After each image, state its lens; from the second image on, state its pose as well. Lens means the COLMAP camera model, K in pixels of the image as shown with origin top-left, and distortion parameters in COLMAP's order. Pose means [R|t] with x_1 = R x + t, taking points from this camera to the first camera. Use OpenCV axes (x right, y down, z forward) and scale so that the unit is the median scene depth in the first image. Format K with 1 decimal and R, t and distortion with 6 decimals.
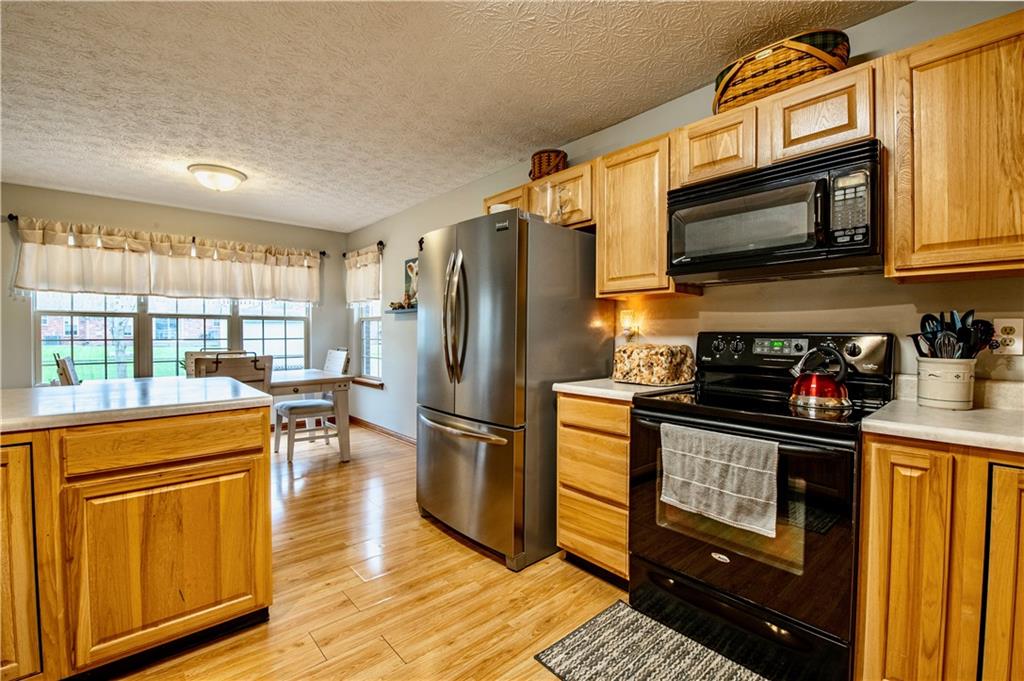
lens RADIAL K [[445.8, 0, 504.0], [0, 445.8, 341.3], [0, 0, 1]] dist [-0.017212, -0.001686]
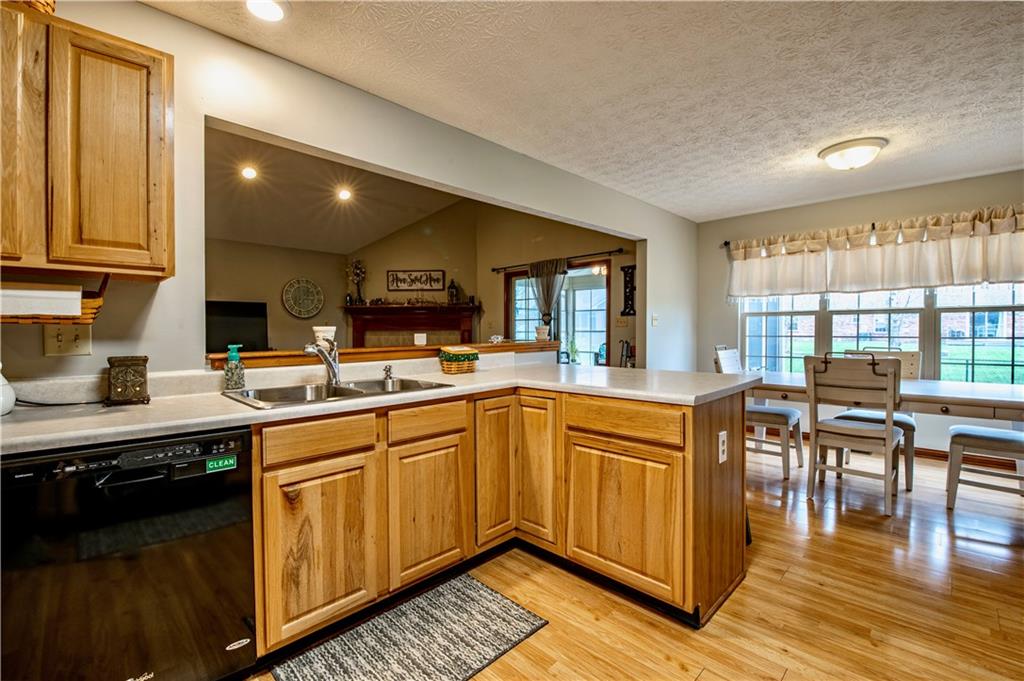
lens RADIAL K [[445.8, 0, 509.5], [0, 445.8, 340.0], [0, 0, 1]] dist [-0.017212, -0.001686]
pose [[0.058493, 0.018709, -0.998112, 0.175165], [-0.015724, 0.999718, 0.017818, -0.003074], [0.998164, 0.014652, 0.058771, 0.239100]]
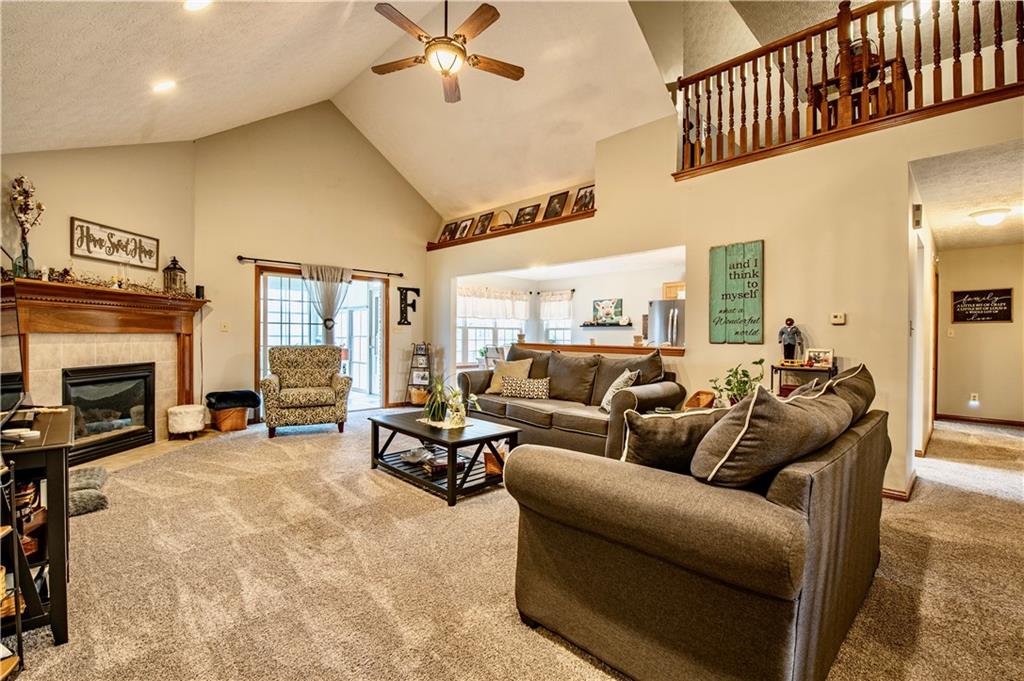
lens RADIAL K [[445.8, 0, 515.2], [0, 445.8, 337.5], [0, 0, 1]] dist [-0.017212, -0.001686]
pose [[0.998034, 0.002735, 0.062608, -0.787949], [-0.001704, 0.999862, -0.016519, 0.020661], [-0.062645, 0.016380, 0.997901, -1.106343]]
